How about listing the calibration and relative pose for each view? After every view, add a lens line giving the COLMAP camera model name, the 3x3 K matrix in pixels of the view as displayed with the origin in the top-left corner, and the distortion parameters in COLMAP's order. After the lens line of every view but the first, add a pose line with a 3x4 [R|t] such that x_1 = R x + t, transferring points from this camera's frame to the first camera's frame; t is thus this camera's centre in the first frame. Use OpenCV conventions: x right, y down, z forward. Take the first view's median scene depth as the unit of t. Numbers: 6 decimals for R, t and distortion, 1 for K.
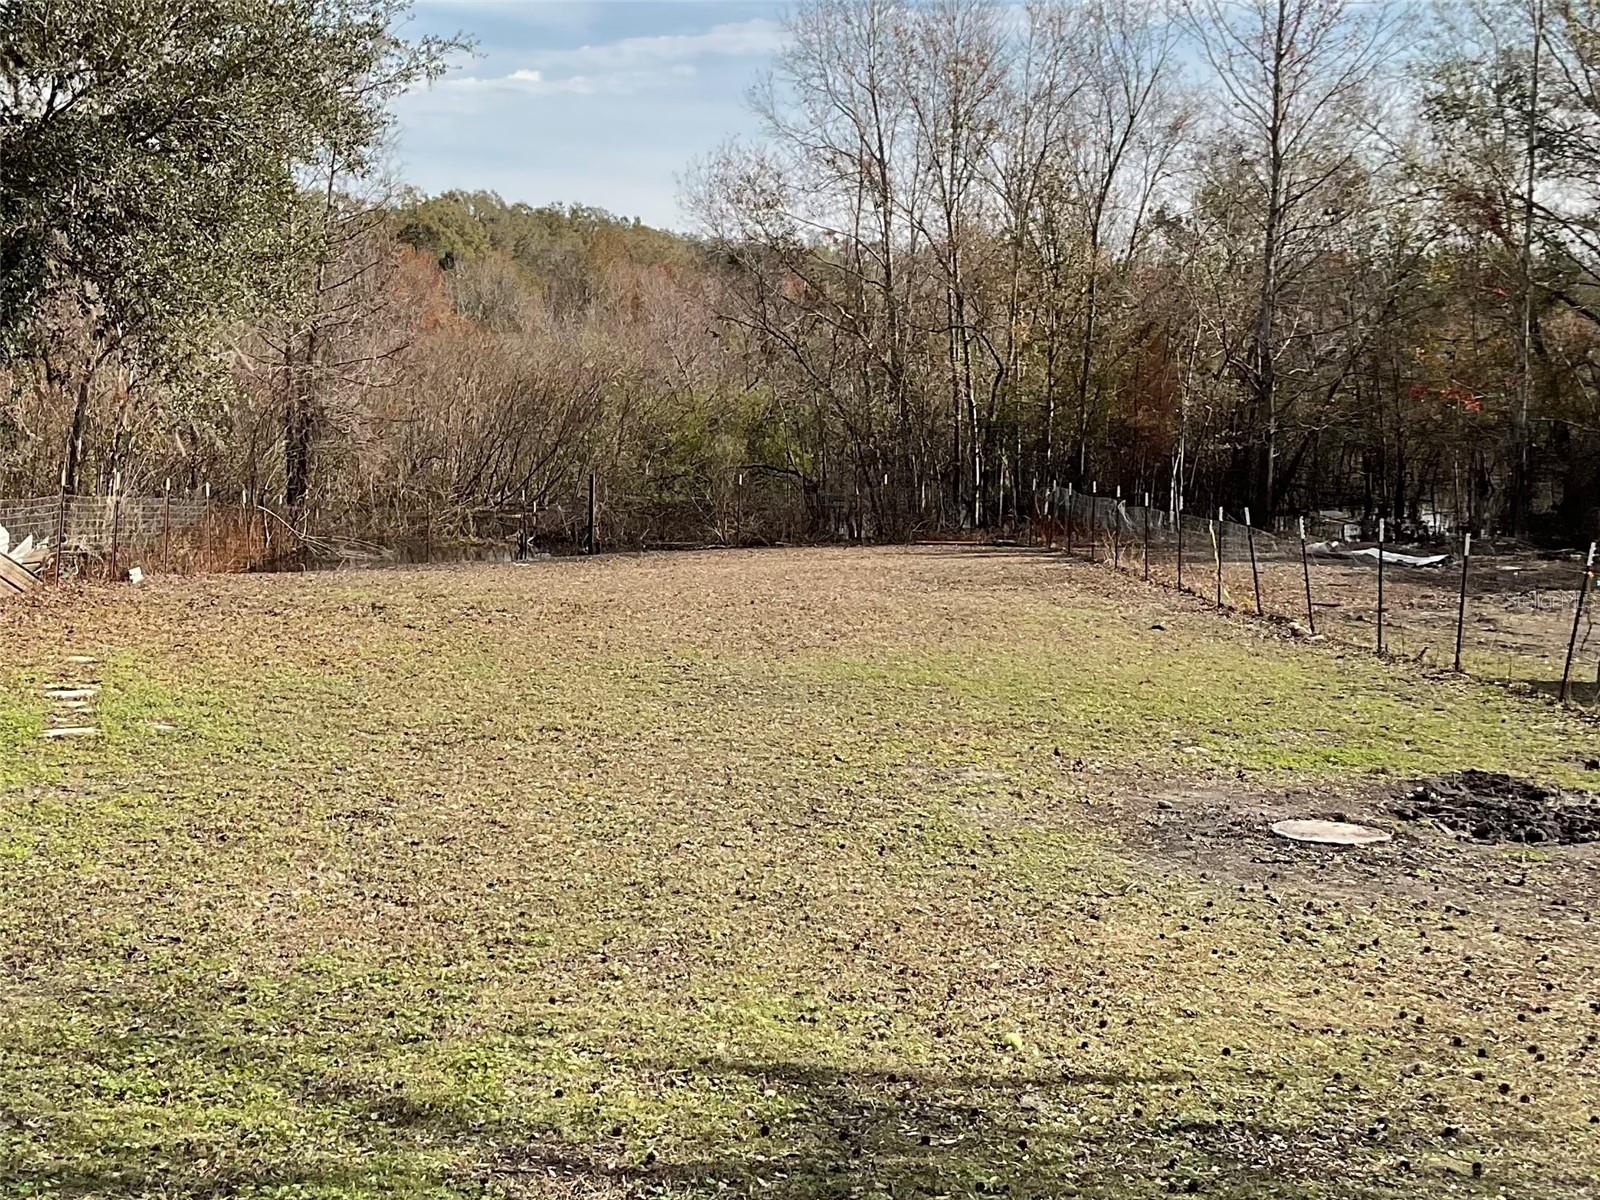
lens RADIAL K [[1320.4, 0, 800.0], [0, 1320.4, 600.0], [0, 0, 1]] dist [0.122271, -0.220510]
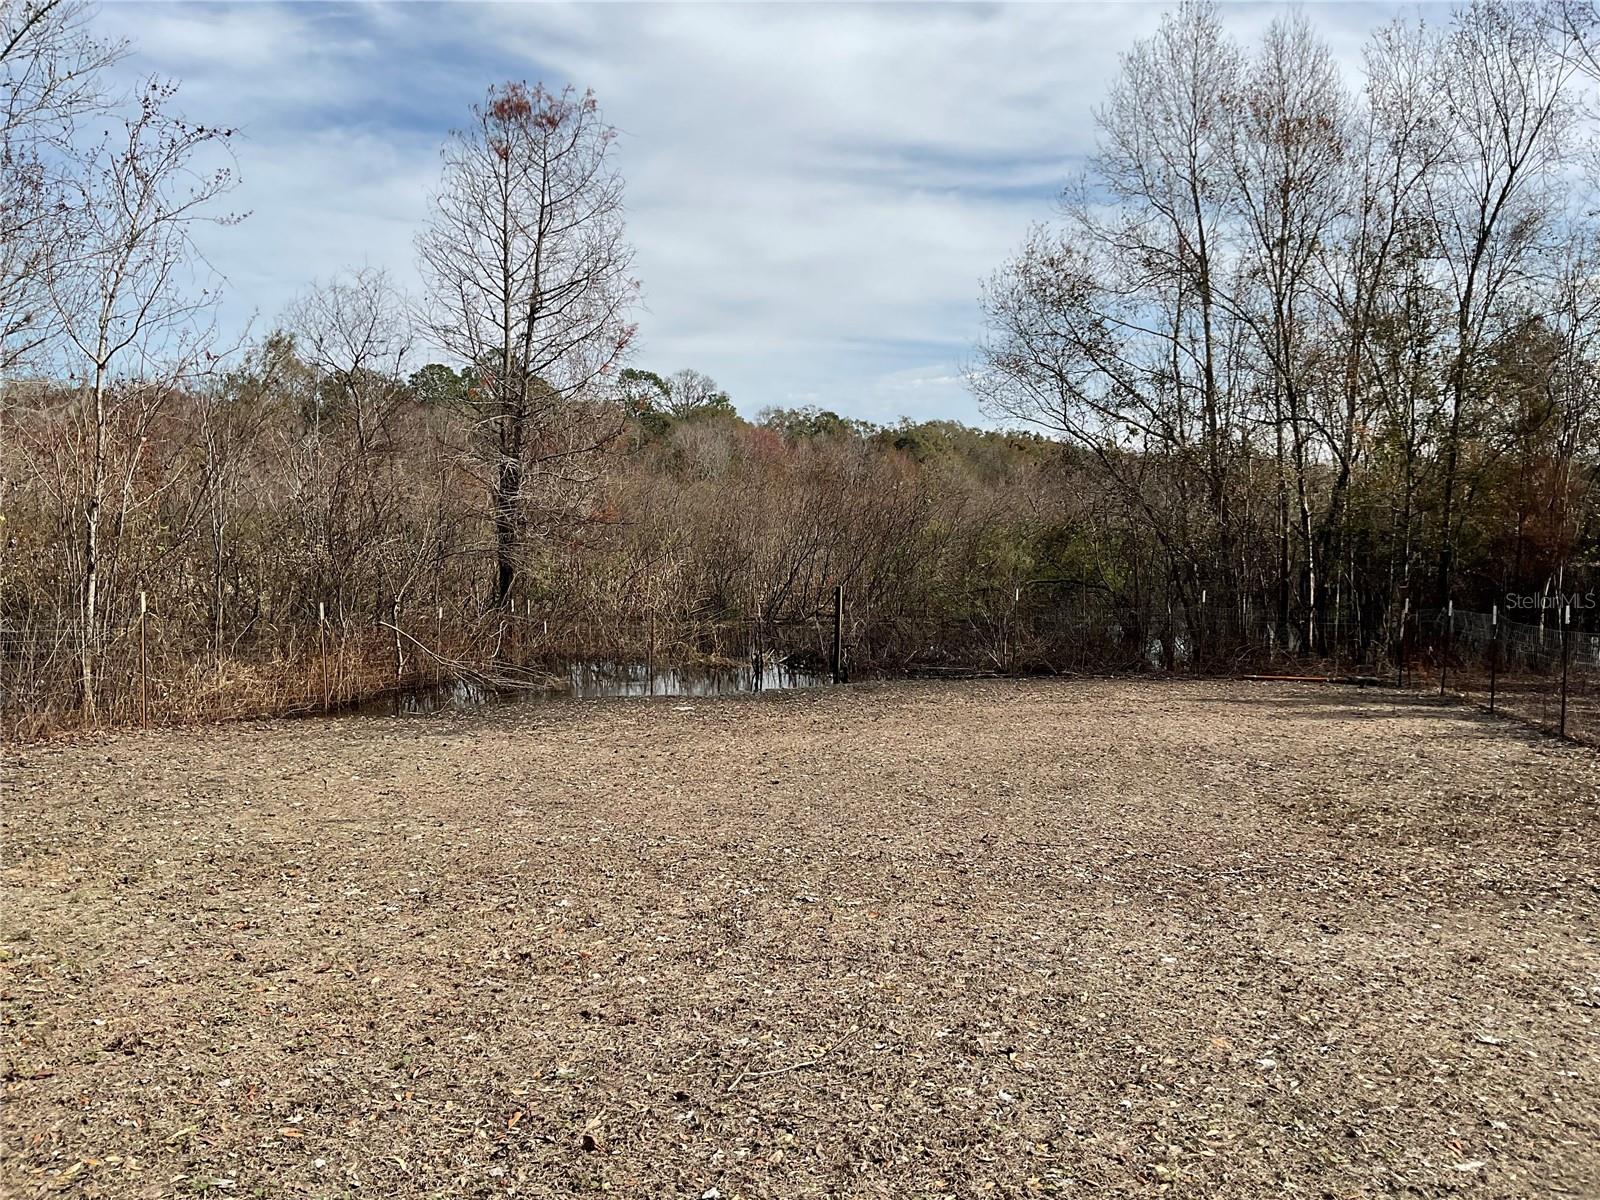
lens RADIAL K [[1320.4, 0, 800.0], [0, 1320.4, 600.0], [0, 0, 1]] dist [0.122271, -0.220510]
pose [[0.973609, 0.012094, -0.227904, 0.006548], [-0.031415, 0.996191, -0.081338, -0.009598], [0.226052, 0.086351, 0.970280, 0.099547]]
